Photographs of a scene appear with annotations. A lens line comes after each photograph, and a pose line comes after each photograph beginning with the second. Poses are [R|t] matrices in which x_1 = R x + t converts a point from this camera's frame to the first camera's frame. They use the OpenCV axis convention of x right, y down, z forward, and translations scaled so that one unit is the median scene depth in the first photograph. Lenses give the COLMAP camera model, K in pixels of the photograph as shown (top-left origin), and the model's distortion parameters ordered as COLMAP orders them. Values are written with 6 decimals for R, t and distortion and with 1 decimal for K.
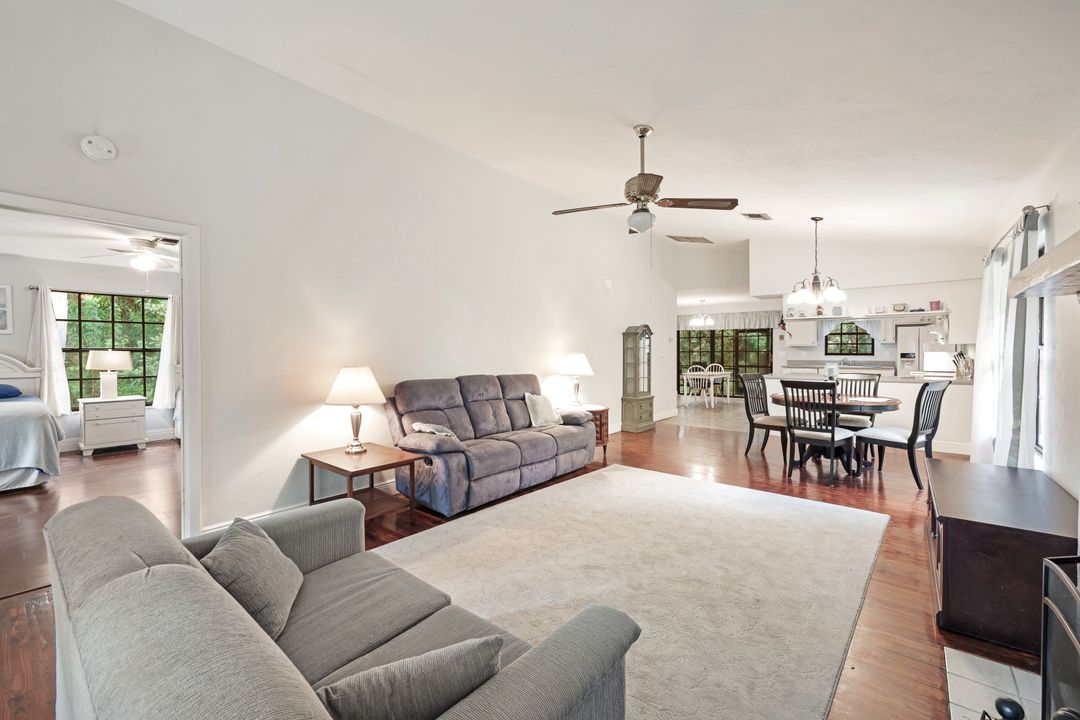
lens RADIAL K [[444.1, 0, 540.2], [0, 444.1, 357.6], [0, 0, 1]] dist [-0.004516, 0.000918]
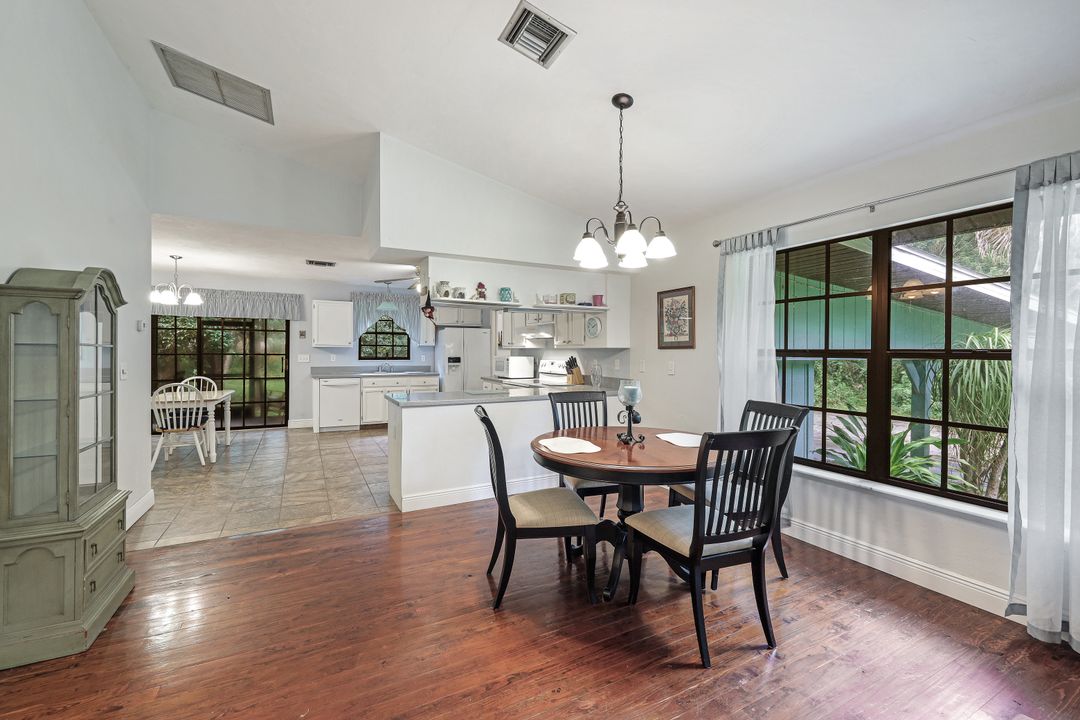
lens RADIAL K [[444.1, 0, 533.6], [0, 444.1, 367.2], [0, 0, 1]] dist [-0.004516, 0.000918]
pose [[0.377618, -0.022732, 0.925682, 0.043333], [0.008889, 0.999742, 0.020924, -0.006246], [-0.925919, 0.000327, 0.377722, 0.448945]]
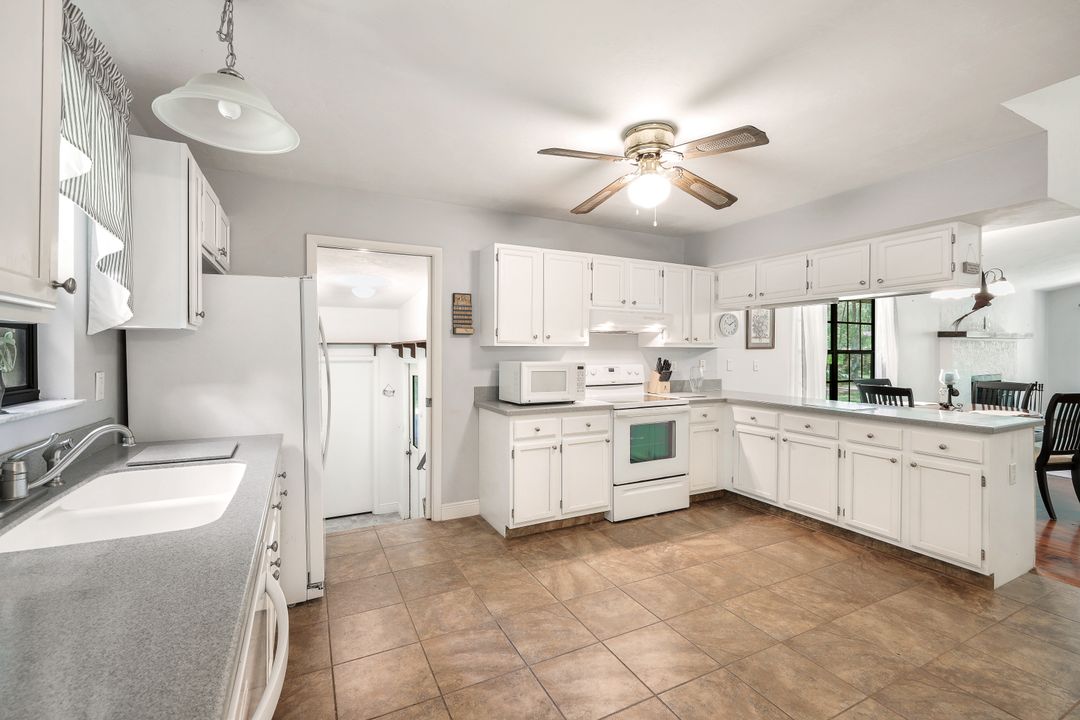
lens RADIAL K [[459.0, 0, 535.9], [0, 459.0, 364.1], [0, 0, 1]] dist [-0.001730, 0.000443]
pose [[-0.920608, -0.003829, 0.390469, 0.523156], [0.013682, 0.999022, 0.042054, -0.022295], [-0.390248, 0.044058, -0.919655, 1.078593]]
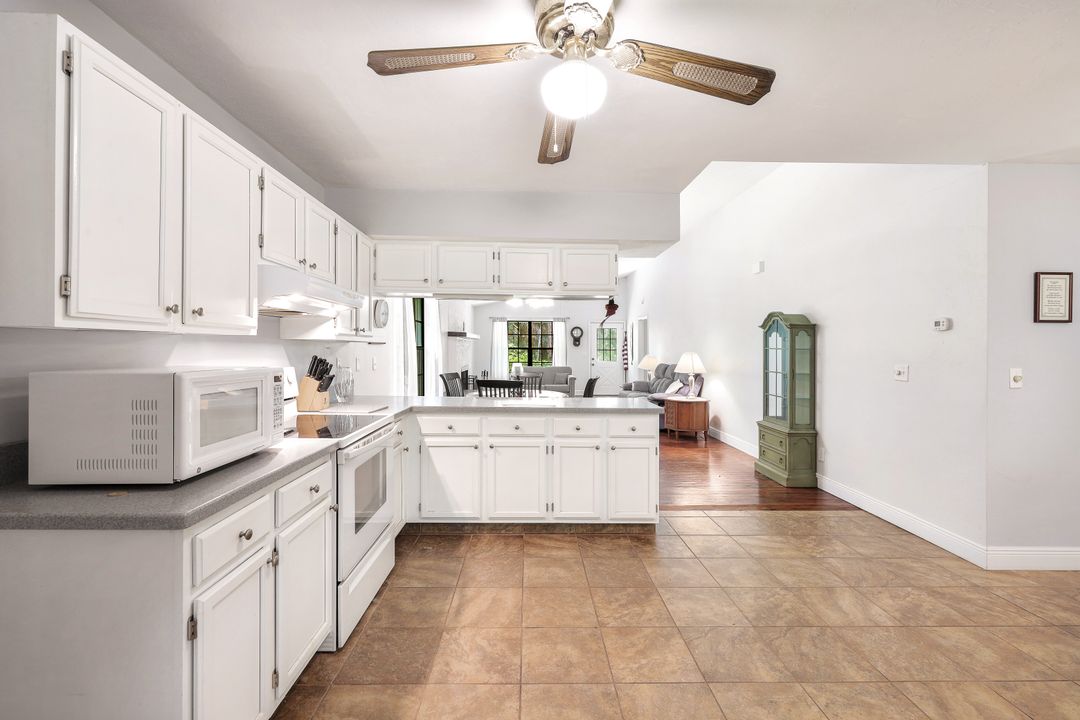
lens RADIAL K [[459.0, 0, 534.9], [0, 459.0, 348.2], [0, 0, 1]] dist [-0.001730, 0.000443]
pose [[-0.752156, -0.000691, -0.658985, 0.677085], [-0.014904, 0.999762, 0.015962, -0.019693], [0.658817, 0.021827, -0.751987, 0.933389]]
